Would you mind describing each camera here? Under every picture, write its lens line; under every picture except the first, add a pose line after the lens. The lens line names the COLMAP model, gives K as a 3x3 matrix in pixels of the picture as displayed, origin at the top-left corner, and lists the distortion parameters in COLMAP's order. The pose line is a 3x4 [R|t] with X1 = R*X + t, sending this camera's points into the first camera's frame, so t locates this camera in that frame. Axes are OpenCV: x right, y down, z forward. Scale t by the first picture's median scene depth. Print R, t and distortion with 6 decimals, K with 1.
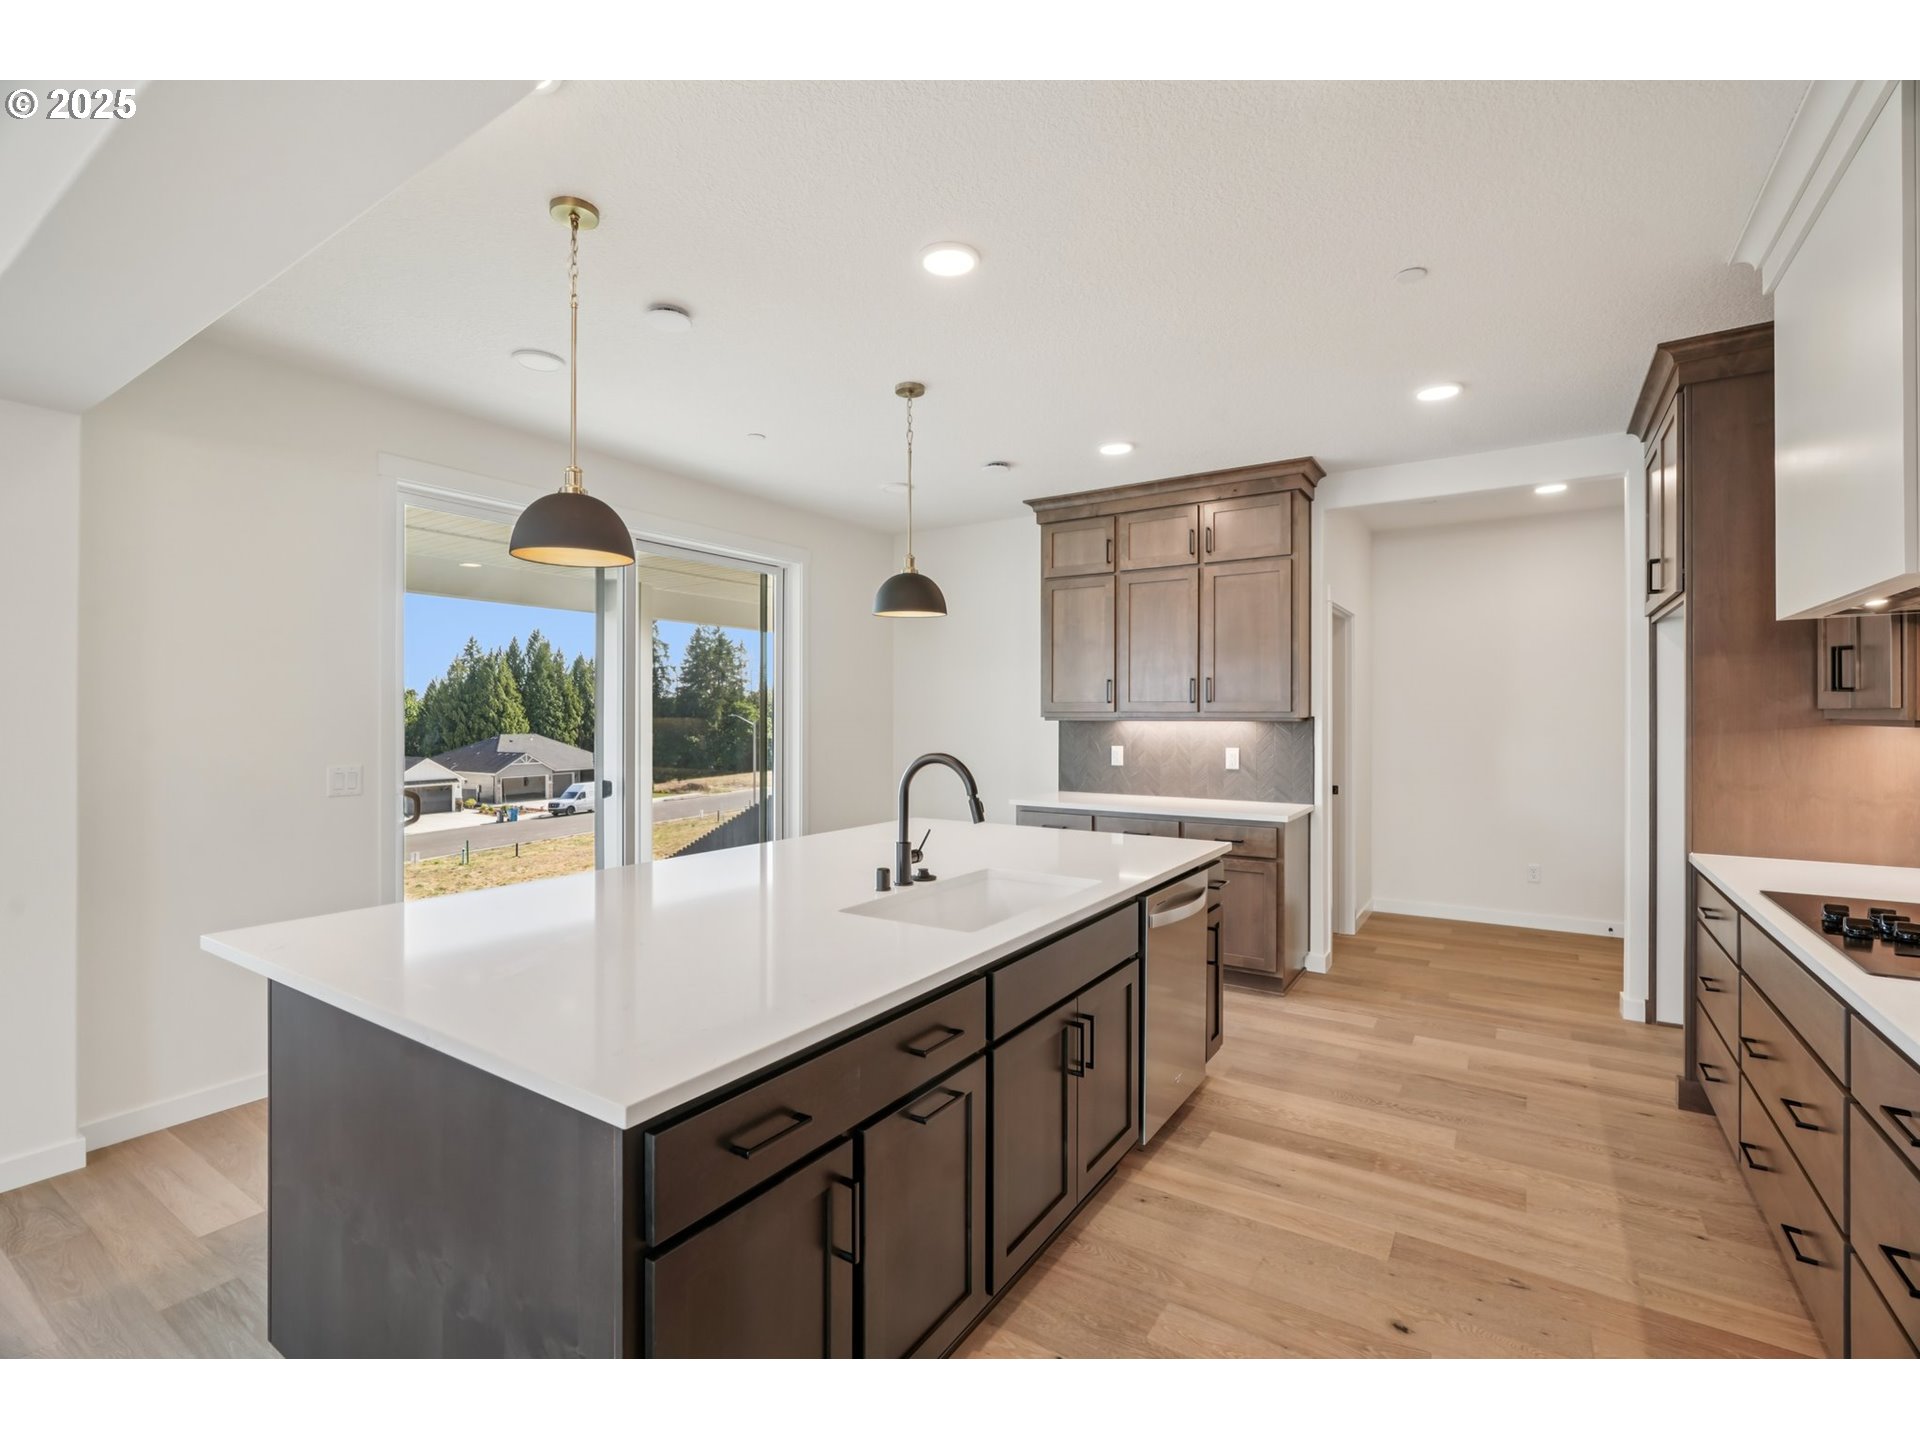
lens RADIAL K [[868.6, 0, 954.3], [0, 868.6, 716.2], [0, 0, 1]] dist [-0.008292, 0.001563]
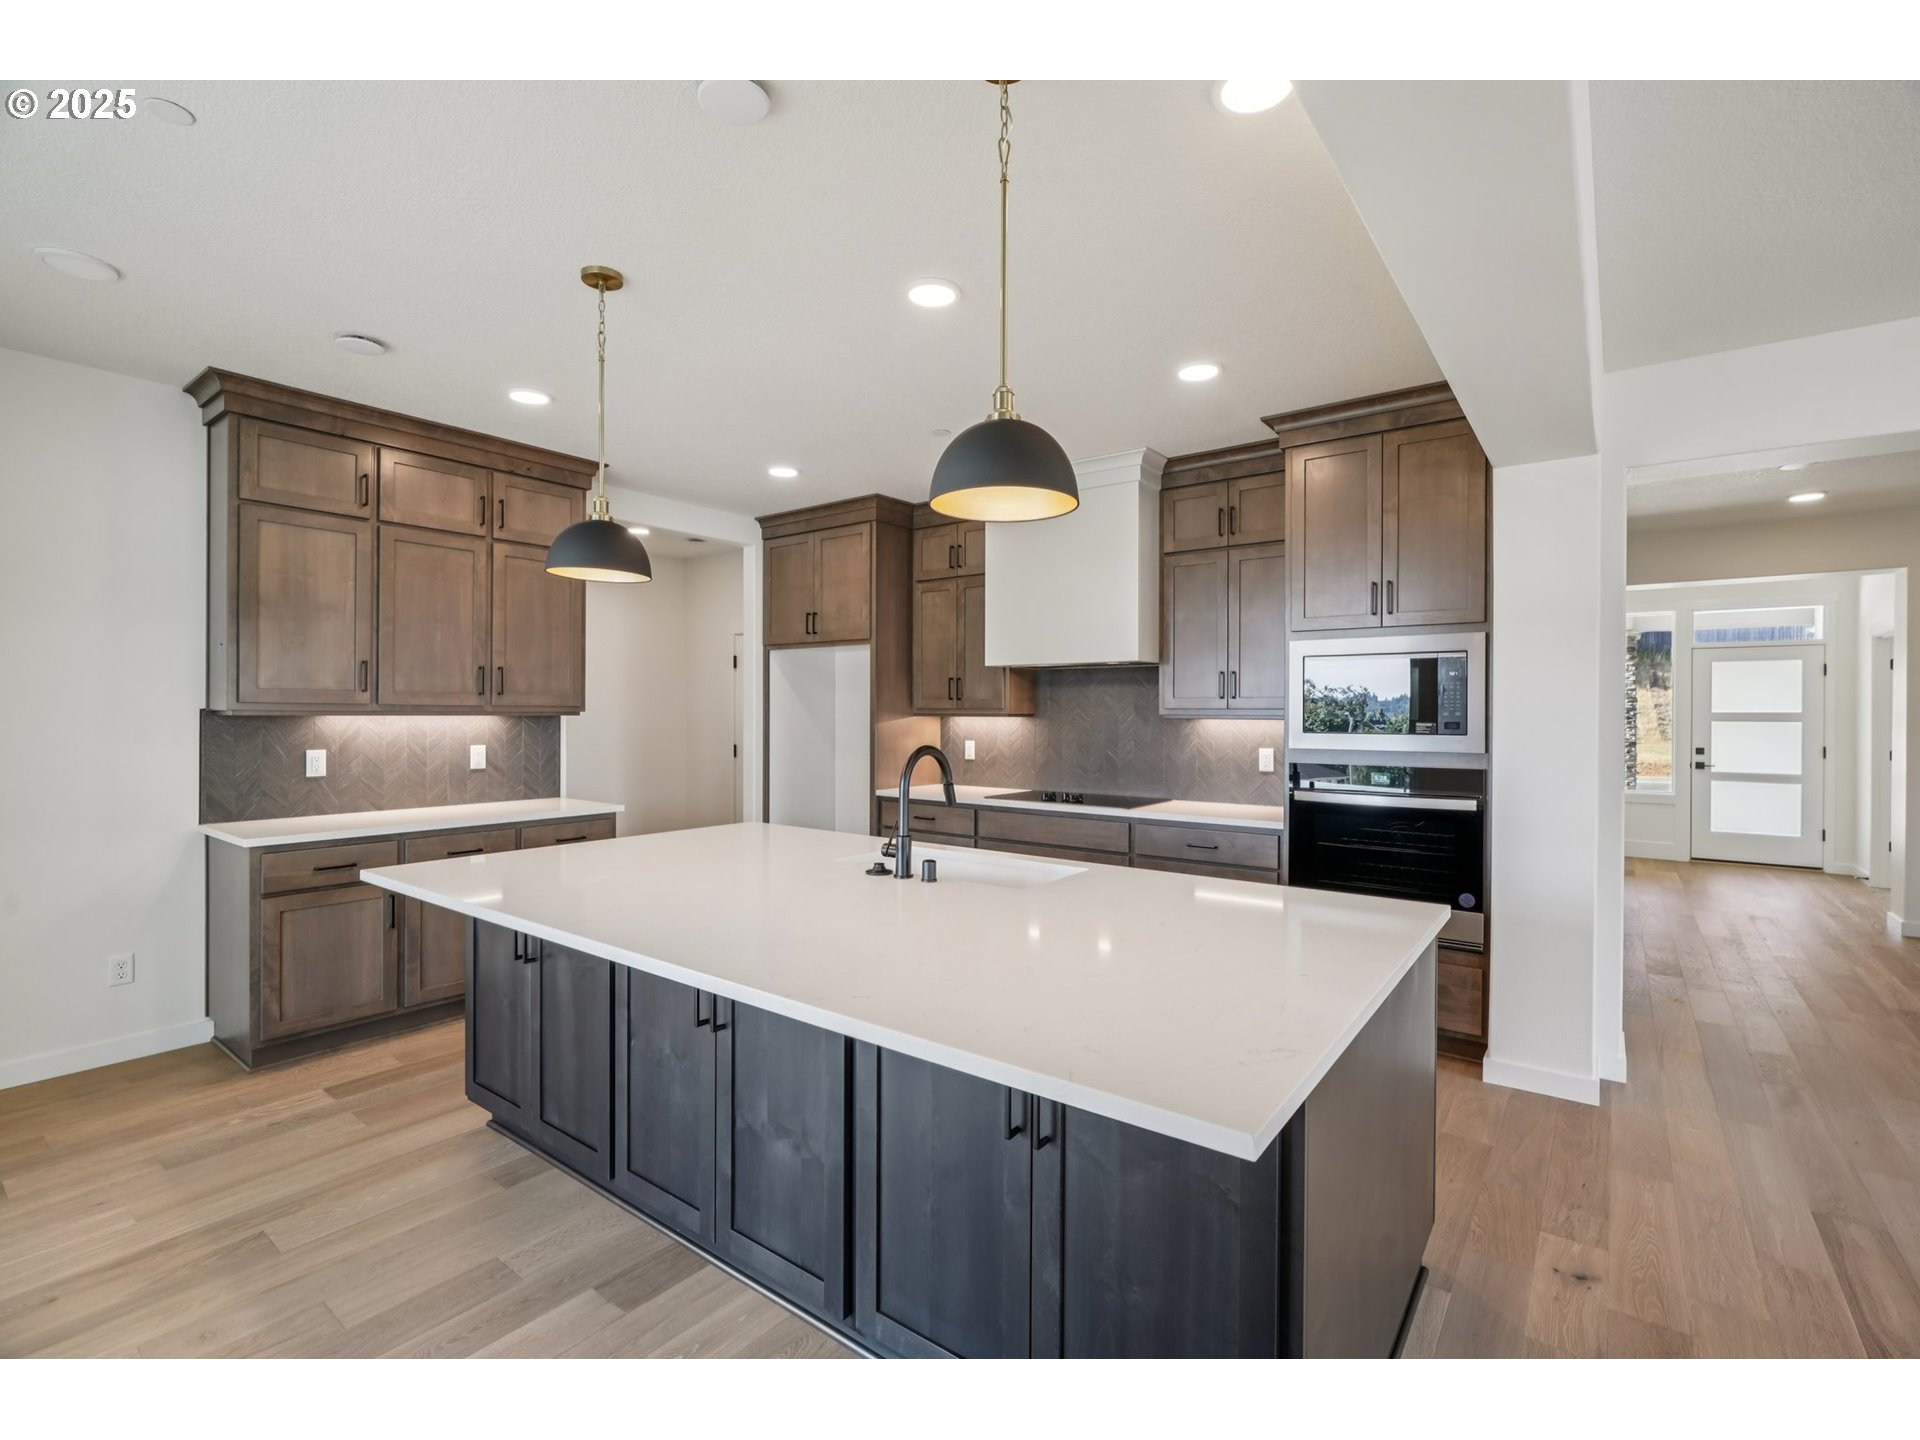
lens RADIAL K [[868.6, 0, 954.3], [0, 868.6, 716.2], [0, 0, 1]] dist [-0.008292, 0.001563]
pose [[0.071490, -0.004699, 0.997430, -0.507365], [-0.004137, 0.999979, 0.005007, 0.000027], [-0.997433, -0.004484, 0.071470, 0.415400]]
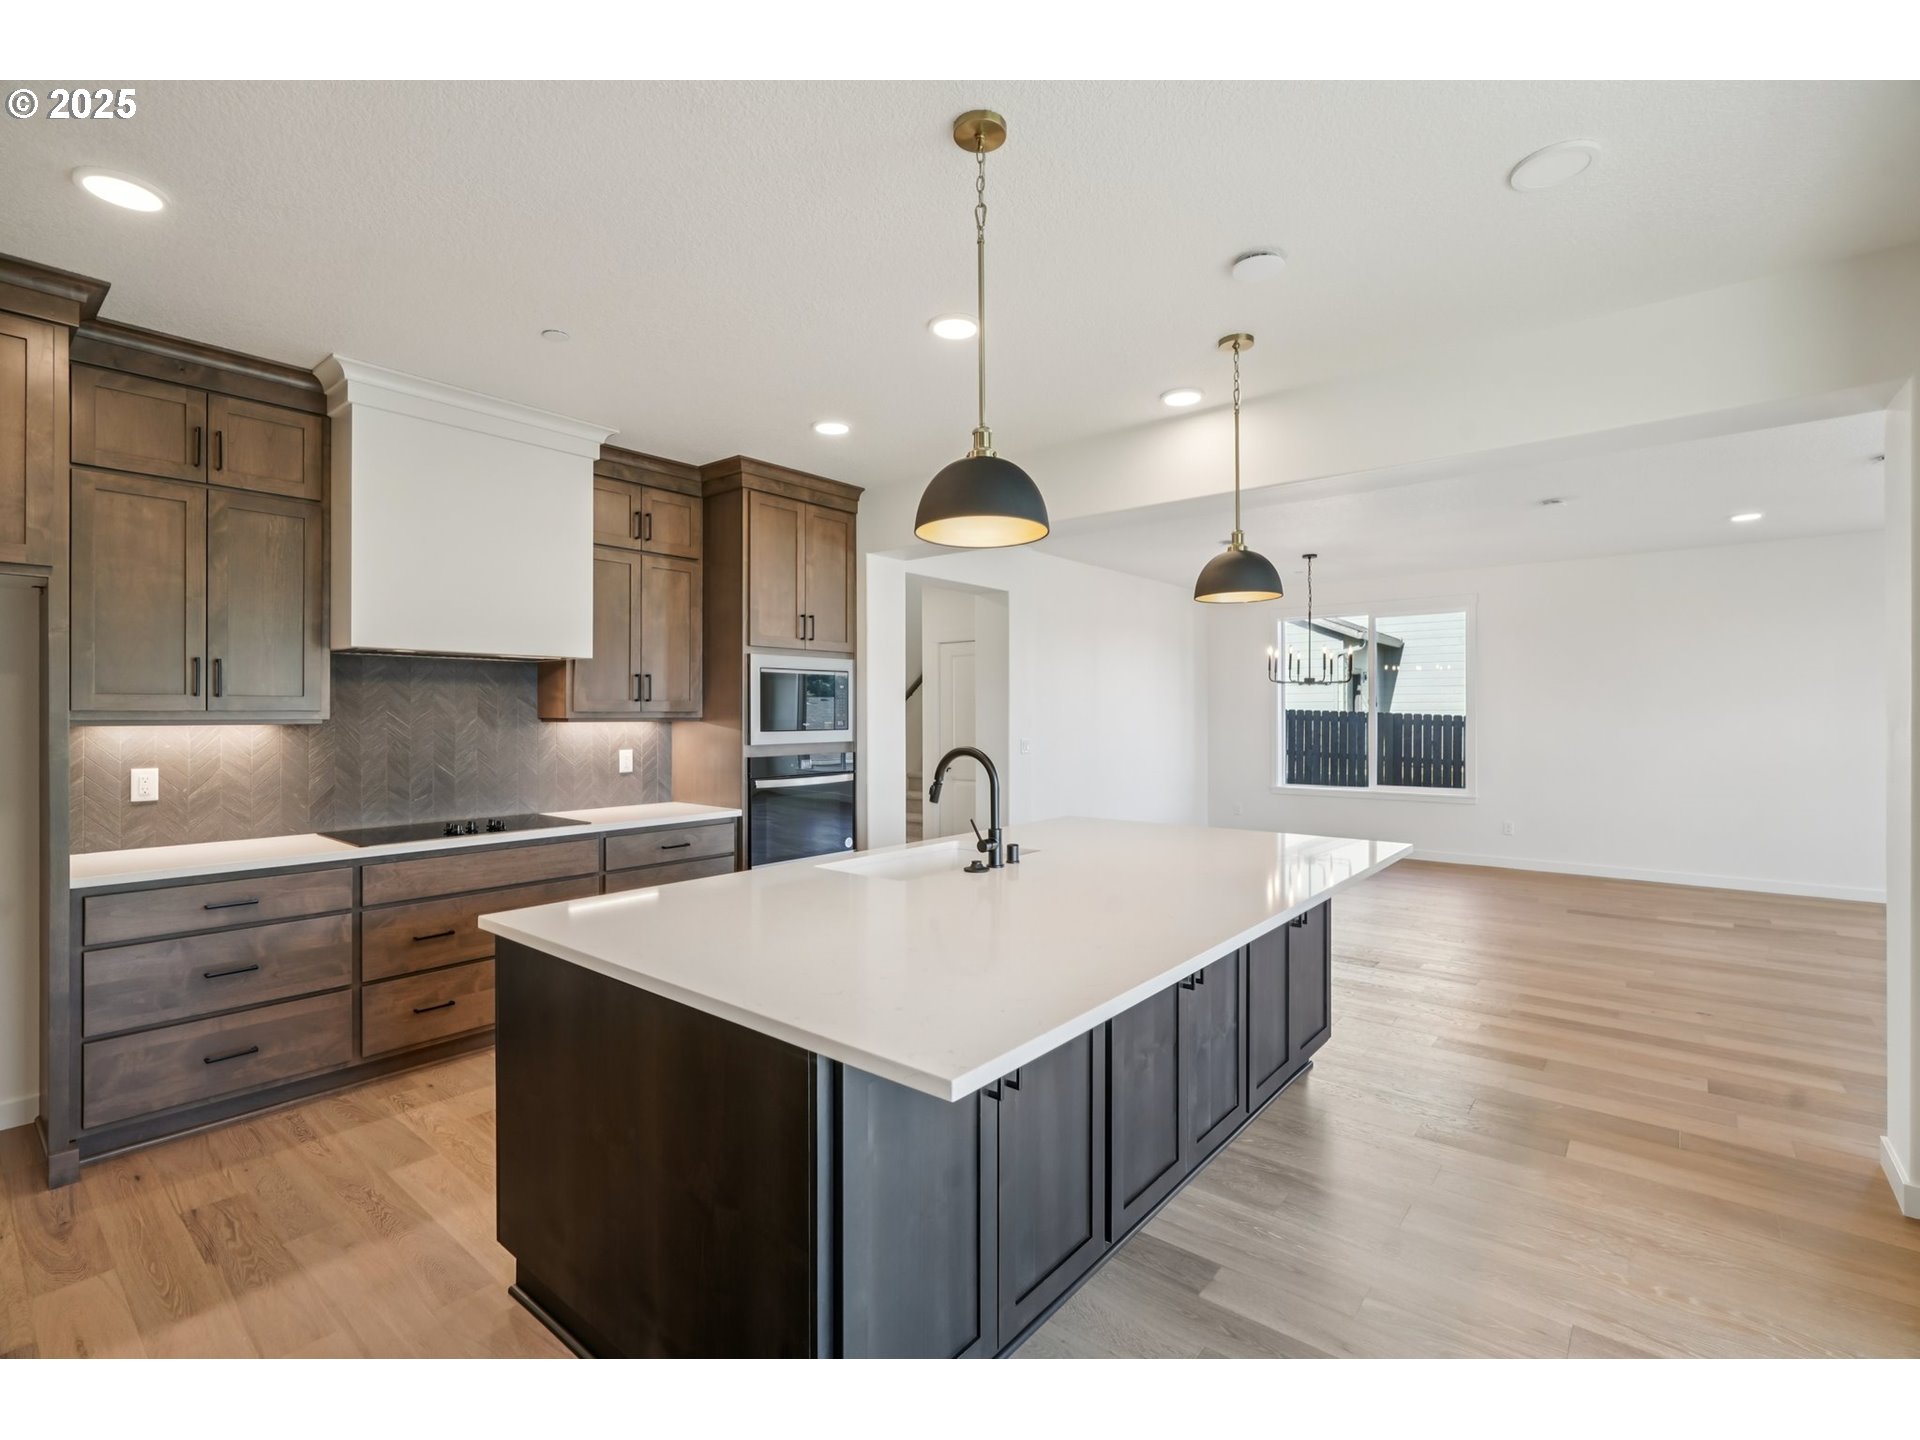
lens RADIAL K [[872.0, 0, 952.4], [0, 872.0, 724.7], [0, 0, 1]] dist [-0.014041, 0.006259]
pose [[-0.993636, 0.001644, 0.112624, -0.061794], [0.003048, 0.999920, 0.012302, -0.000527], [-0.112595, 0.012567, -0.993561, 1.006069]]
